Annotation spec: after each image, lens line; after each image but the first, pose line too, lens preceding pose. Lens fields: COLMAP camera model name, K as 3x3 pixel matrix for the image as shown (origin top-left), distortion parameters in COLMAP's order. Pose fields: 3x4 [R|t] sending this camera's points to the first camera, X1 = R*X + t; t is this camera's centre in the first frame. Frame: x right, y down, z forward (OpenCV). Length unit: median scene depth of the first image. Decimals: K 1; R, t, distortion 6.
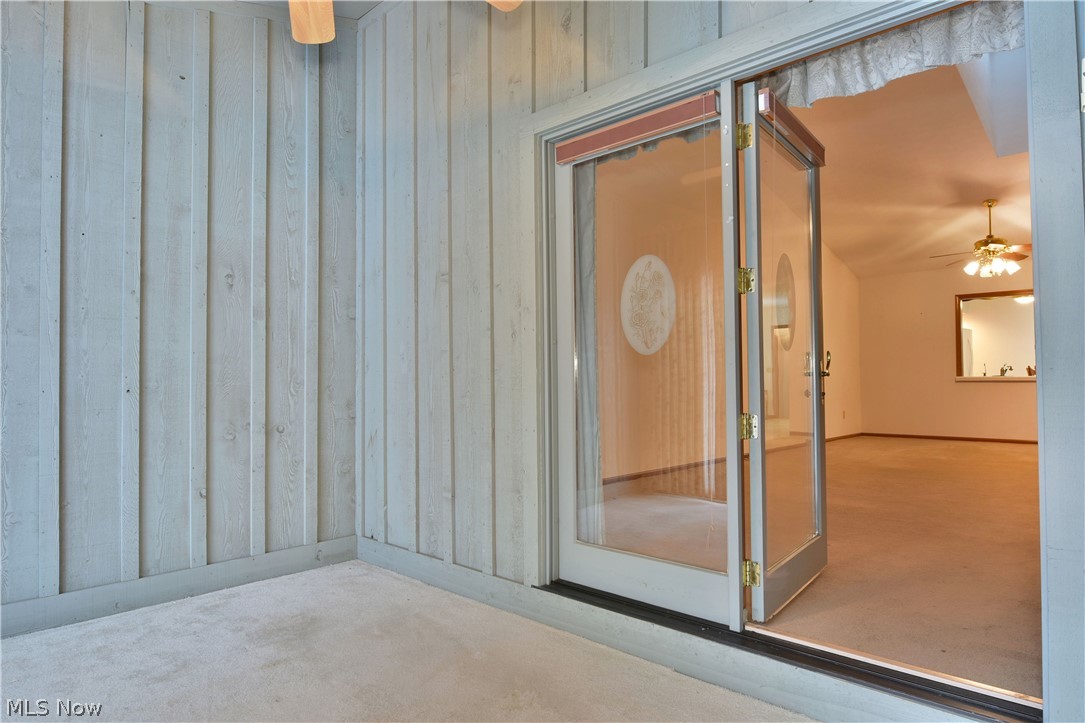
lens RADIAL K [[660.0, 0, 542.9], [0, 660.0, 363.5], [0, 0, 1]] dist [-0.011066, -0.004390]
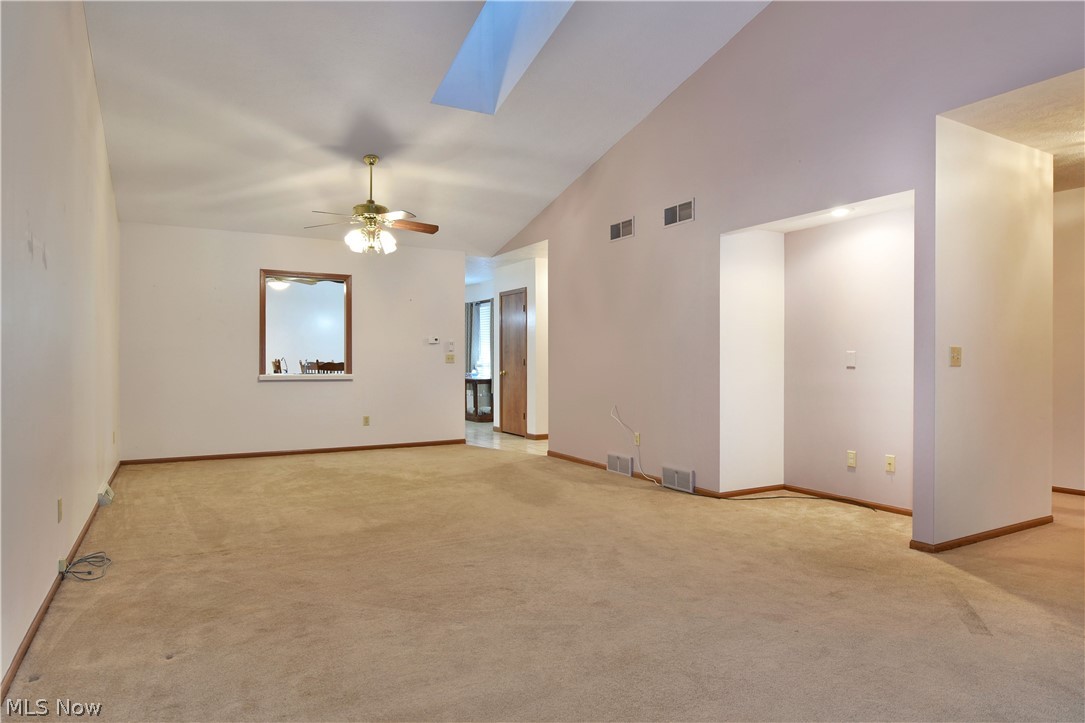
lens RADIAL K [[660.0, 0, 542.9], [0, 660.0, 363.5], [0, 0, 1]] dist [-0.011066, -0.004390]
pose [[0.290408, 0.002555, 0.956900, -0.021420], [-0.026145, 0.999644, 0.005265, -0.007463], [-0.956546, -0.026547, 0.290371, 0.557832]]
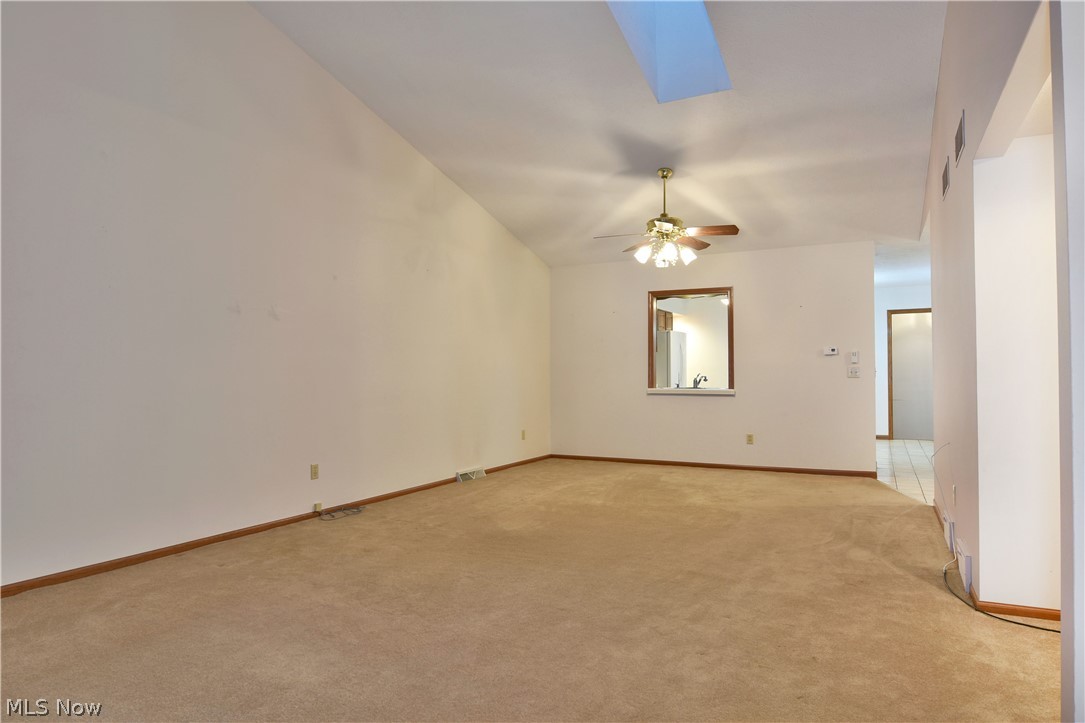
lens RADIAL K [[660.0, 0, 542.9], [0, 660.0, 363.5], [0, 0, 1]] dist [-0.011066, -0.004390]
pose [[0.956092, 0.009102, 0.292924, 0.309193], [-0.010727, 0.999935, 0.003942, -0.017059], [-0.292869, -0.006911, 0.956128, 0.280906]]
